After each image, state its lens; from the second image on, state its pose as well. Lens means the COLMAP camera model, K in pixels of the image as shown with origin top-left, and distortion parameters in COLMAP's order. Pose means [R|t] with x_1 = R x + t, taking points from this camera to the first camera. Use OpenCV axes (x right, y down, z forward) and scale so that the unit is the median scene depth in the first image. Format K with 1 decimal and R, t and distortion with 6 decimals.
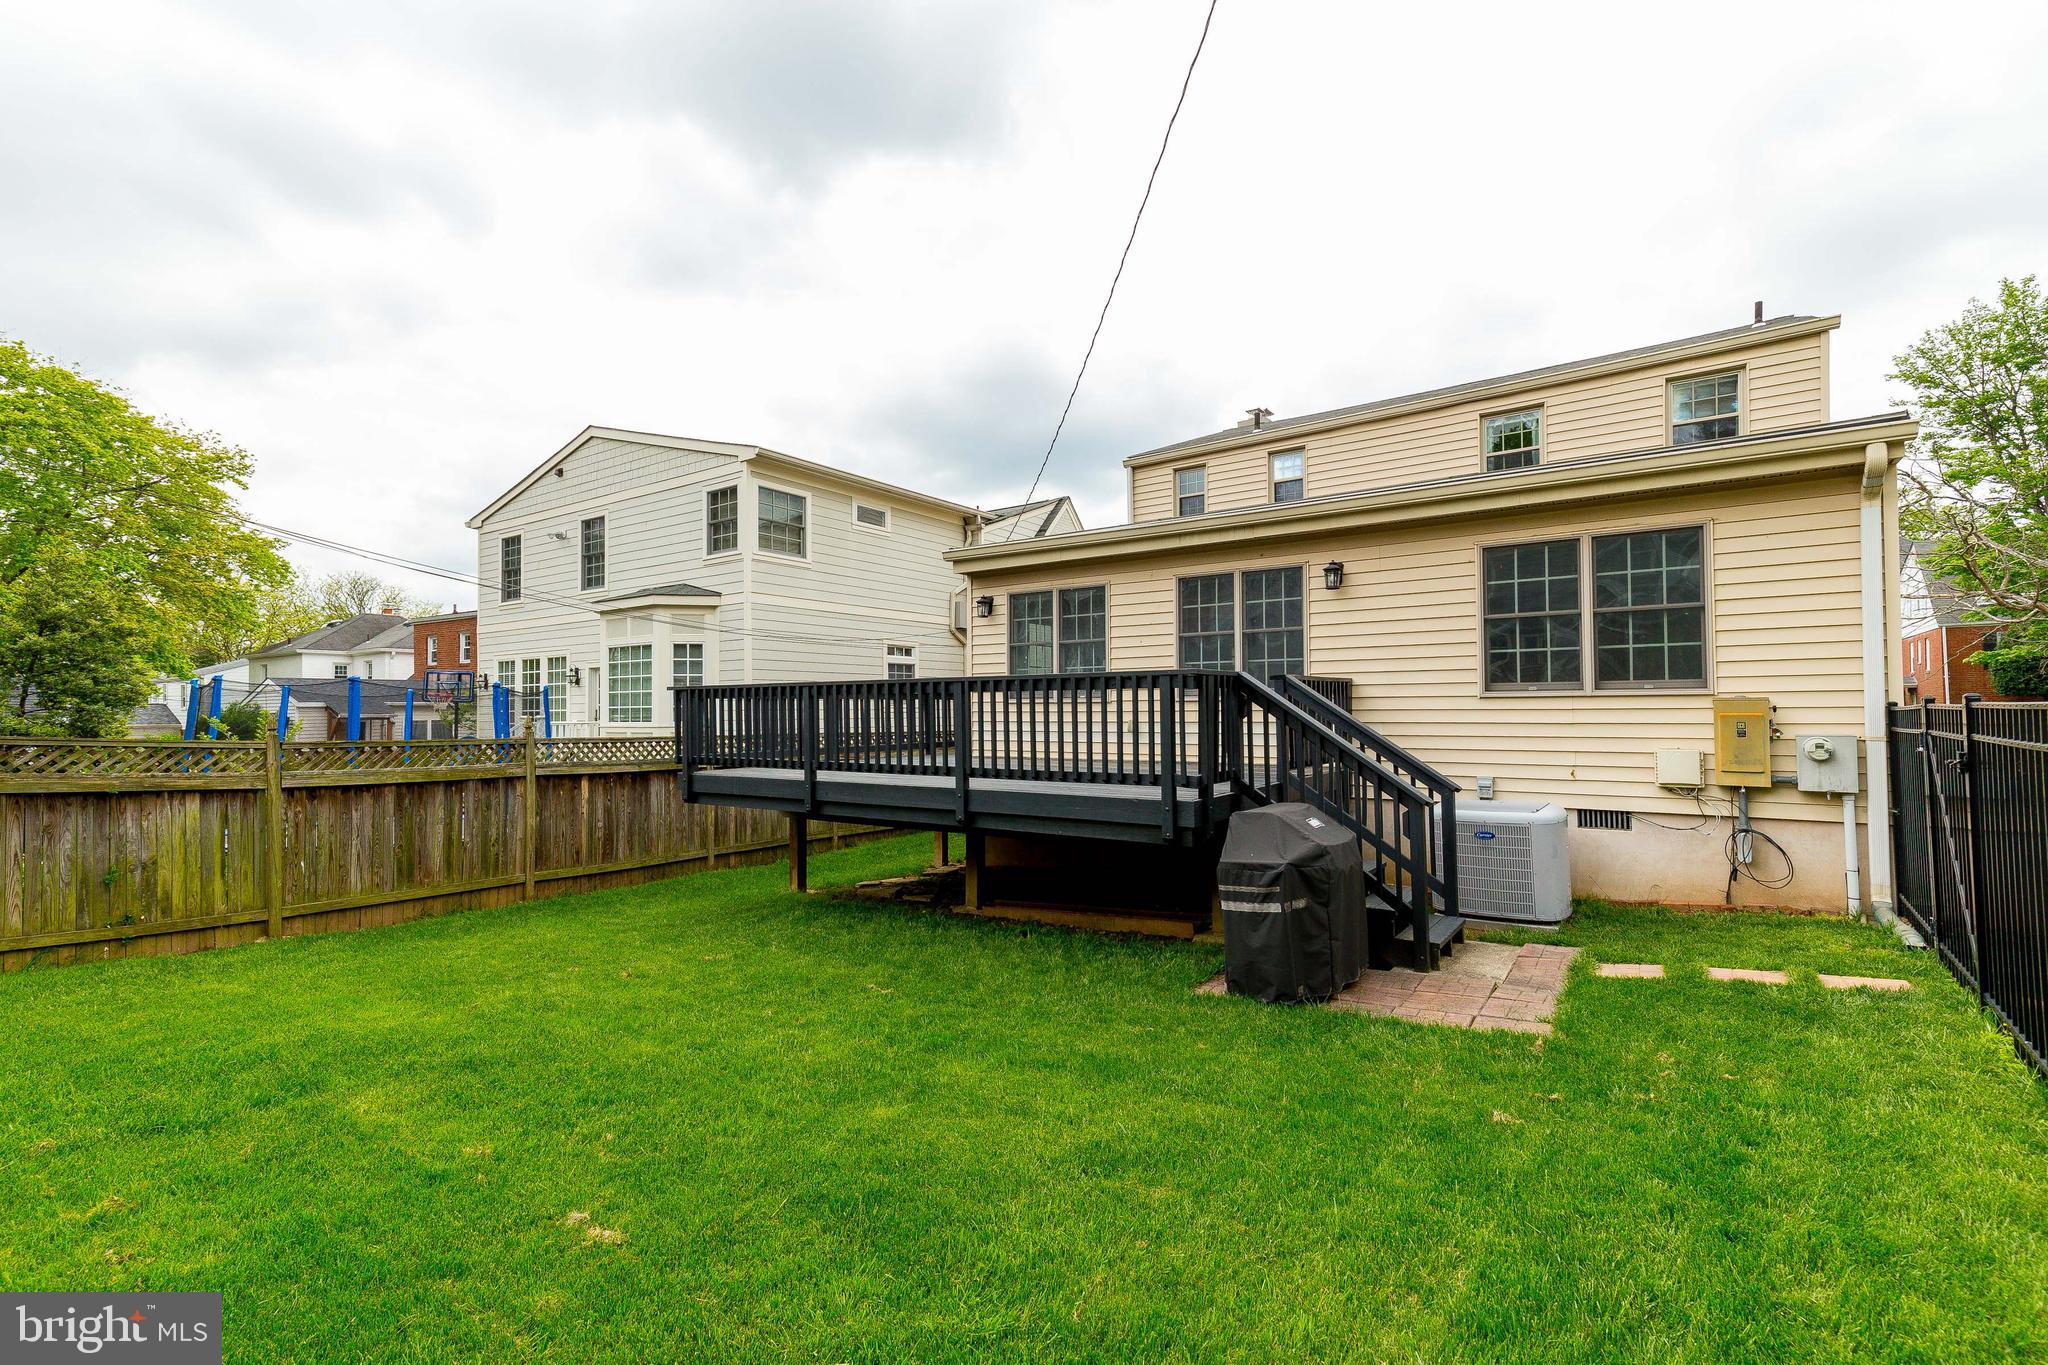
lens RADIAL K [[917.1, 0, 1021.7], [0, 917.1, 672.2], [0, 0, 1]] dist [0.036436, 0.000319]
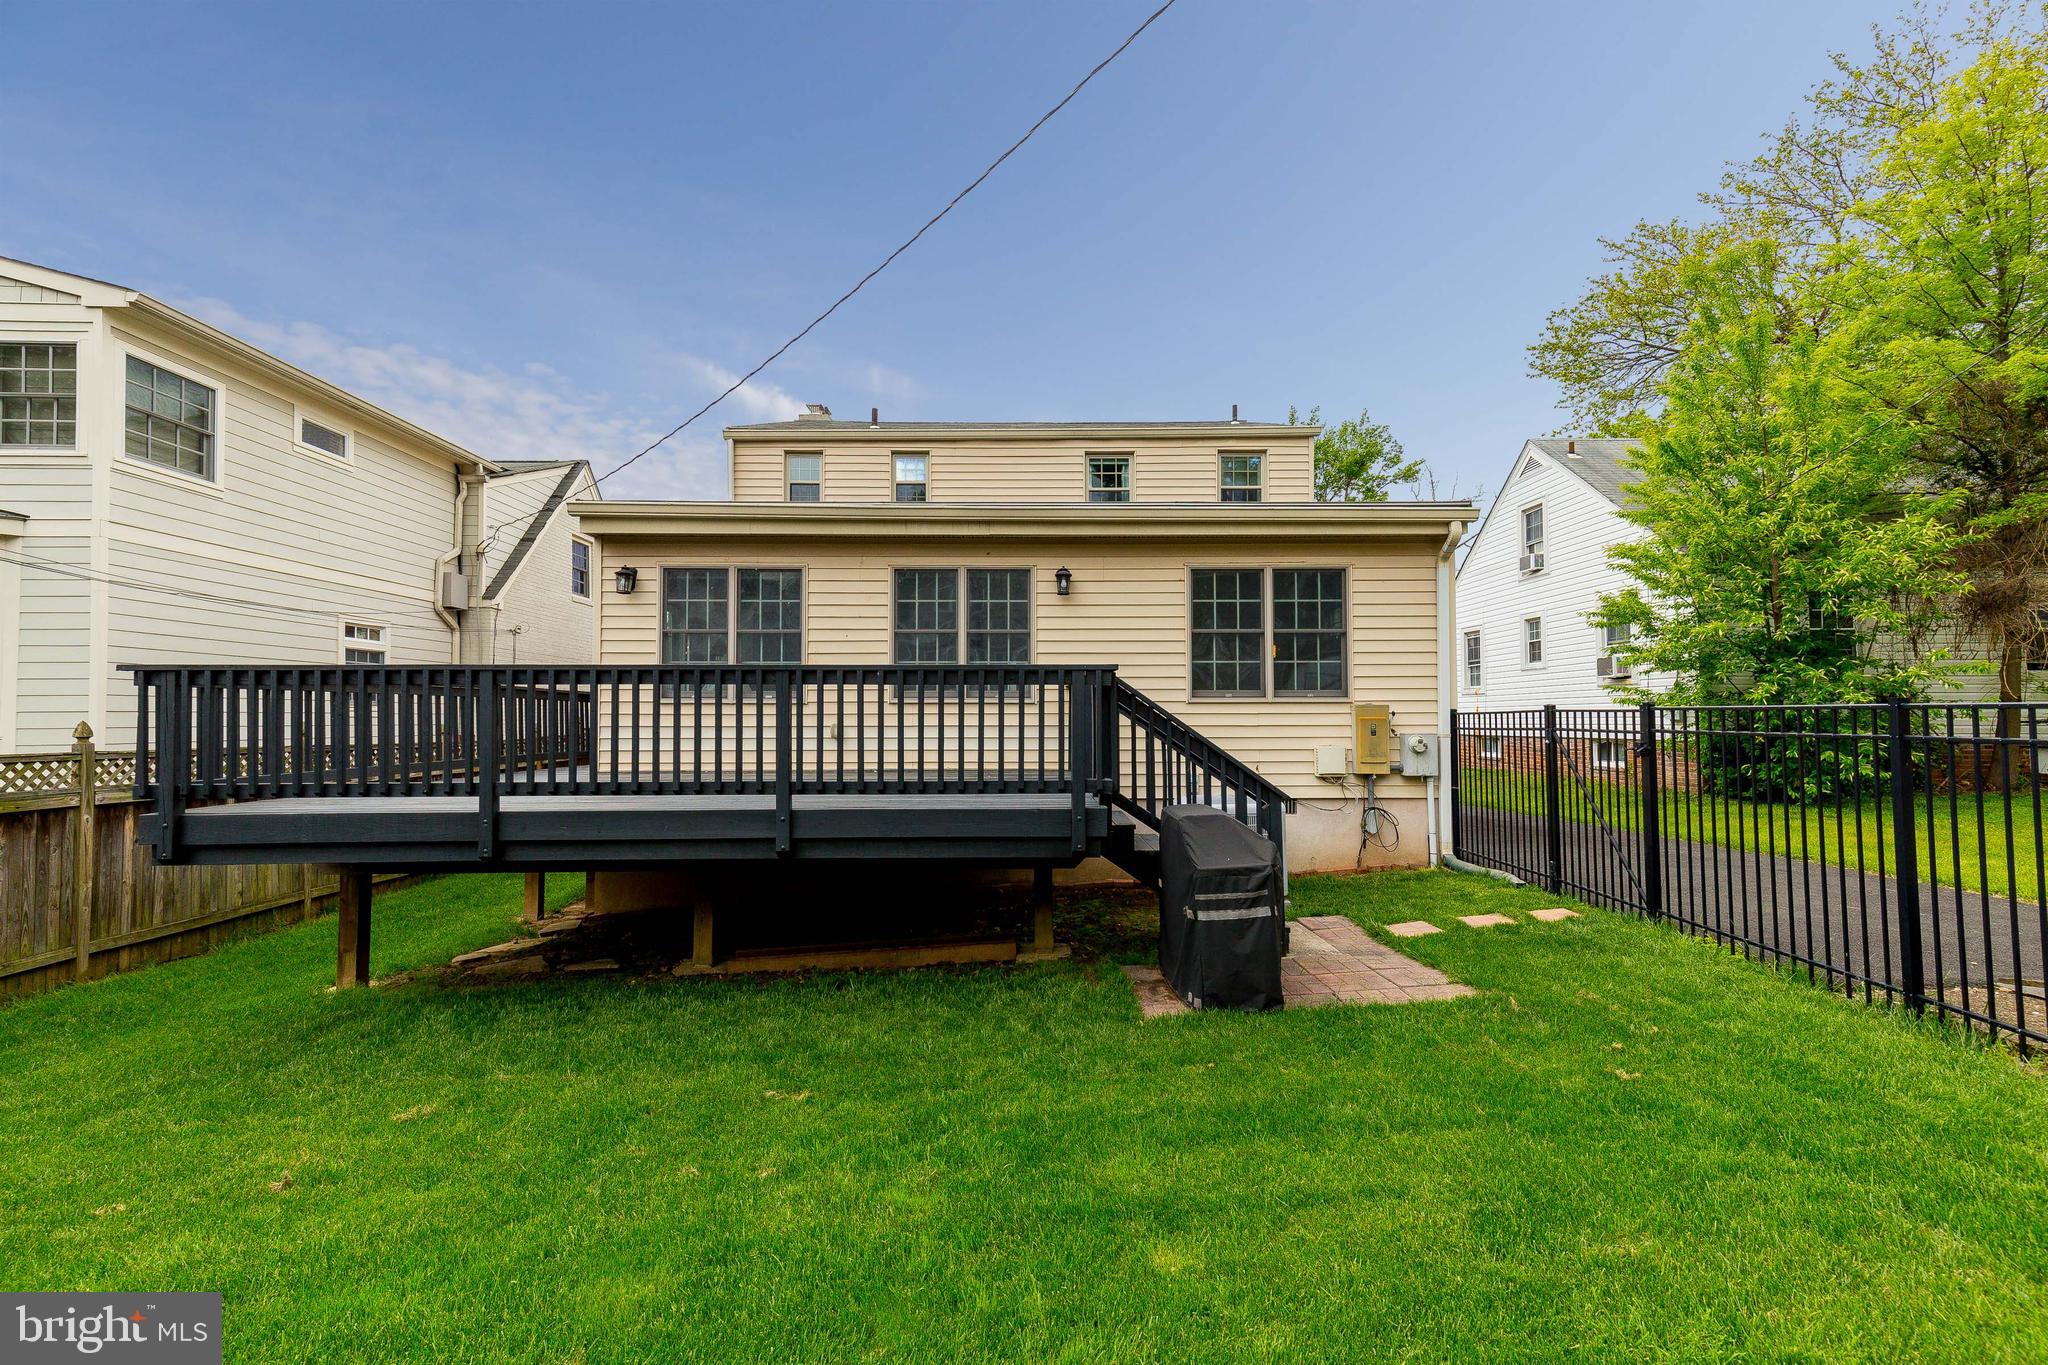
lens RADIAL K [[917.1, 0, 1021.7], [0, 917.1, 672.2], [0, 0, 1]] dist [0.036436, 0.000319]
pose [[0.807878, 0.035270, 0.588293, -0.268691], [-0.028653, 0.999378, -0.020568, 0.016127], [-0.588653, -0.000240, 0.808386, 0.191502]]
